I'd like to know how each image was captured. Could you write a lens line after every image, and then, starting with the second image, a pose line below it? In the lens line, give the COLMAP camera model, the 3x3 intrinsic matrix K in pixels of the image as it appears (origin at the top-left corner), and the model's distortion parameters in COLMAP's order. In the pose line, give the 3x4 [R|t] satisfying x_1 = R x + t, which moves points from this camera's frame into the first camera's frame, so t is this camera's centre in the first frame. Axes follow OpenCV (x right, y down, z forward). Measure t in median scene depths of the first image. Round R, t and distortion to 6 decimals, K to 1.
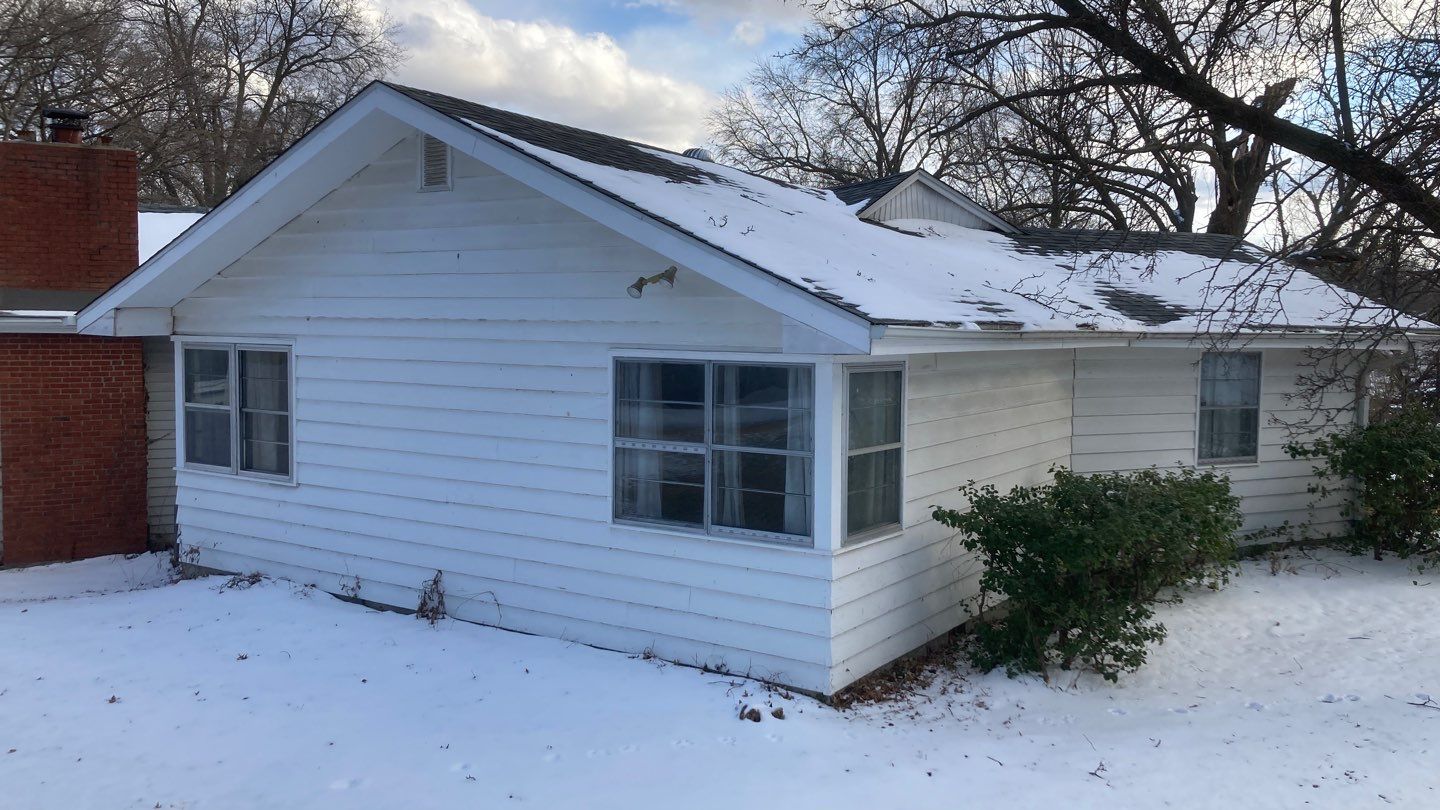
lens RADIAL K [[1147.3, 0, 754.2], [0, 1147.3, 390.0], [0, 0, 1]] dist [0.027428, -0.057216]
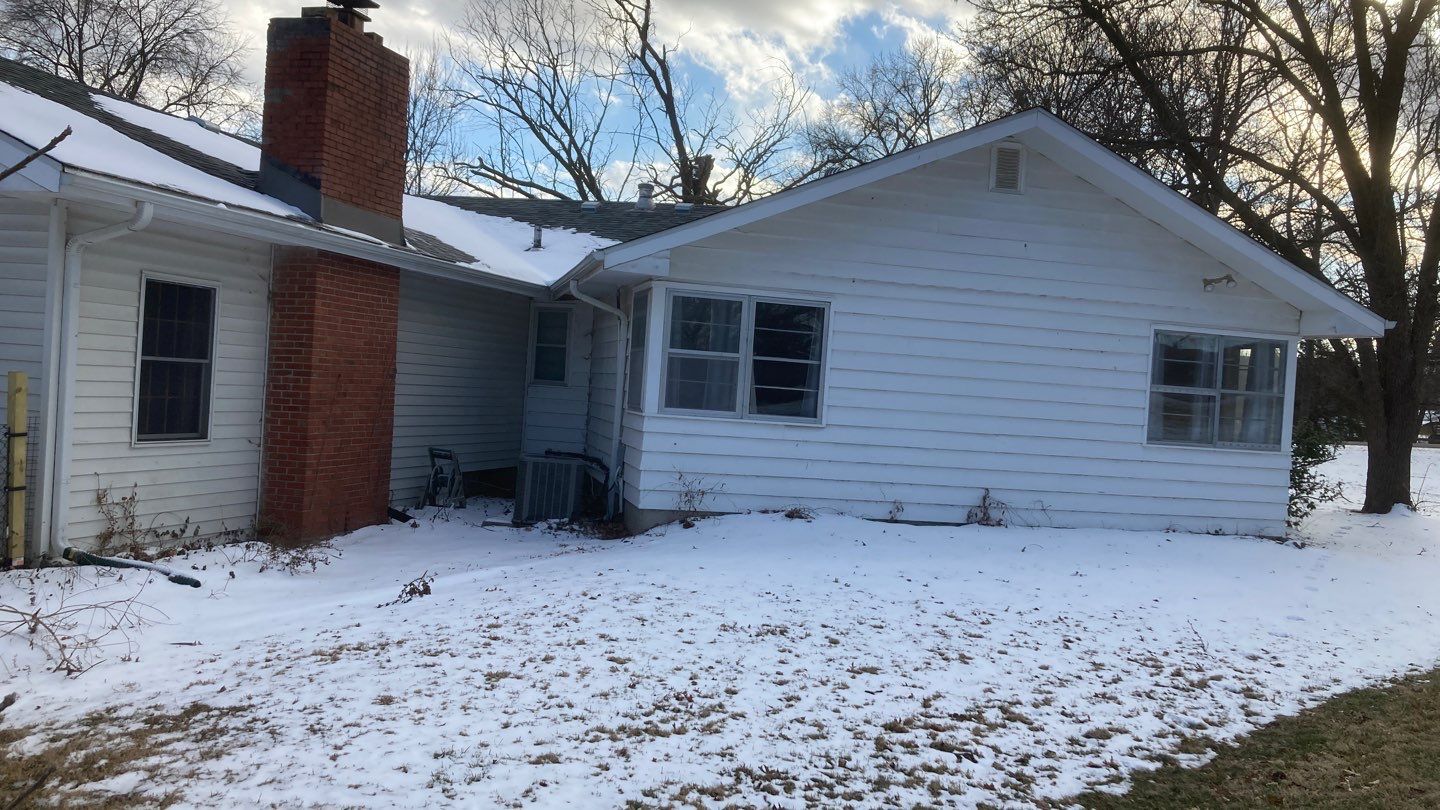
lens RADIAL K [[1147.3, 0, 721.8], [0, 1147.3, 399.5], [0, 0, 1]] dist [0.027428, -0.057216]
pose [[0.715311, 0.023312, 0.698417, -1.165349], [-0.018849, 0.999723, -0.014065, 0.069191], [-0.698552, -0.003104, 0.715553, 0.250249]]
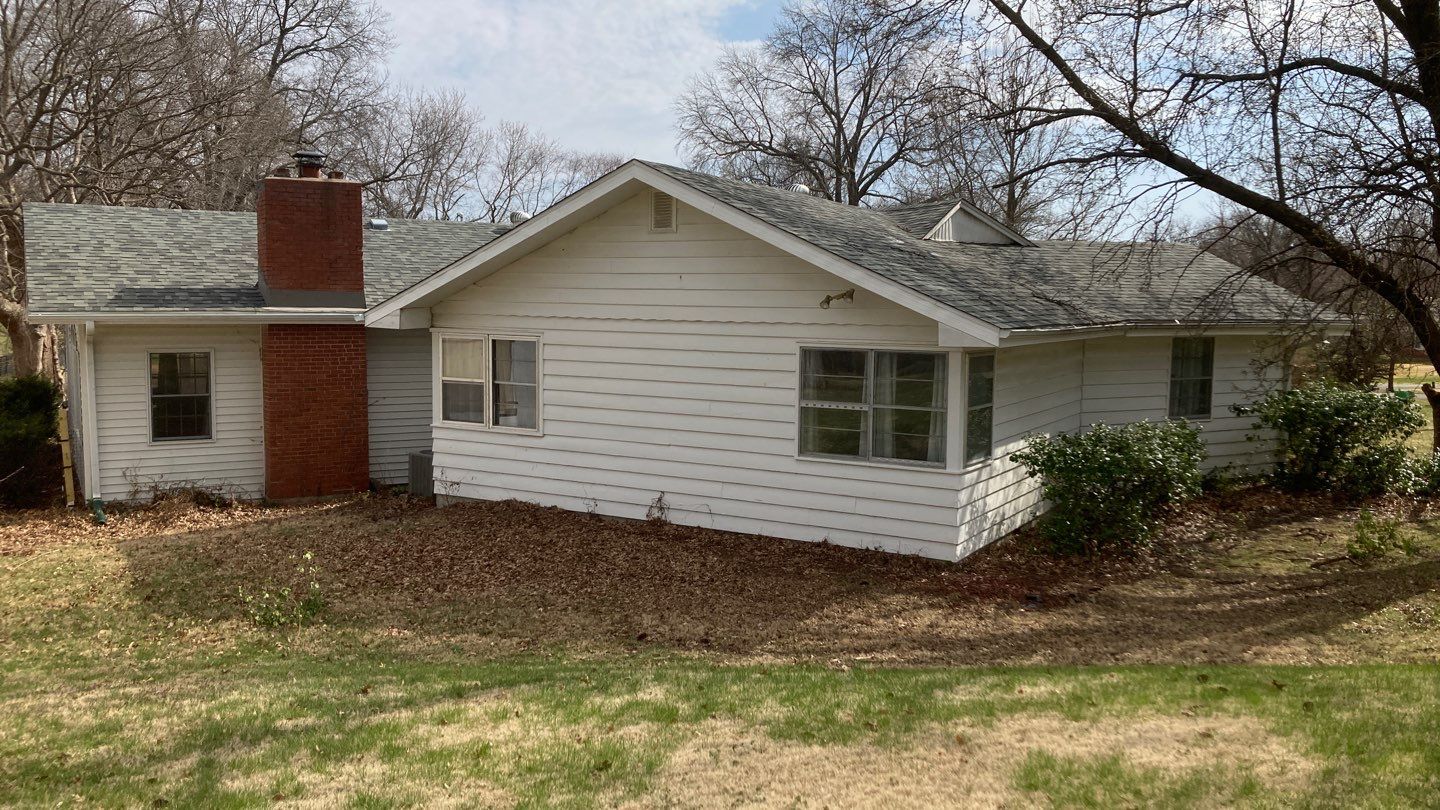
lens RADIAL K [[1147.3, 0, 717.8], [0, 1147.3, 408.0], [0, 0, 1]] dist [0.027428, -0.057216]
pose [[0.999565, -0.003241, 0.029320, -0.207925], [0.002041, 0.999163, 0.040859, -0.007351], [-0.029428, -0.040781, 0.998735, -0.382949]]
